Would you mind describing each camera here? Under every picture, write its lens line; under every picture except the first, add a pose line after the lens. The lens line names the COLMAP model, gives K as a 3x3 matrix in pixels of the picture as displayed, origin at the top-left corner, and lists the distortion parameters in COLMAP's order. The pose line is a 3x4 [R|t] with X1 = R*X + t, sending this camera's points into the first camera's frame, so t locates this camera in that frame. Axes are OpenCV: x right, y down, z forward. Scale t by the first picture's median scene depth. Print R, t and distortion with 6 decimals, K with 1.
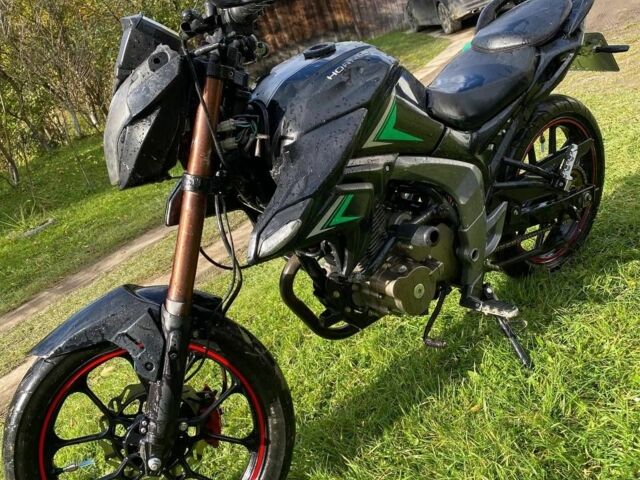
lens RADIAL K [[524.1, 0, 335.1], [0, 524.1, 241.4], [0, 0, 1]] dist [0.102921, -0.143888]
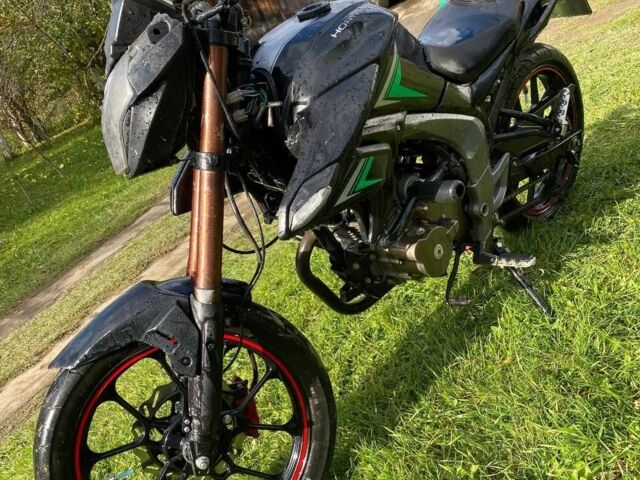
lens RADIAL K [[524.1, 0, 335.1], [0, 524.1, 241.4], [0, 0, 1]] dist [0.102921, -0.143888]
pose [[0.989567, -0.125693, 0.070409, -0.109047], [0.123882, 0.991857, 0.029546, 0.024809], [-0.073549, -0.020515, 0.997081, 0.039803]]
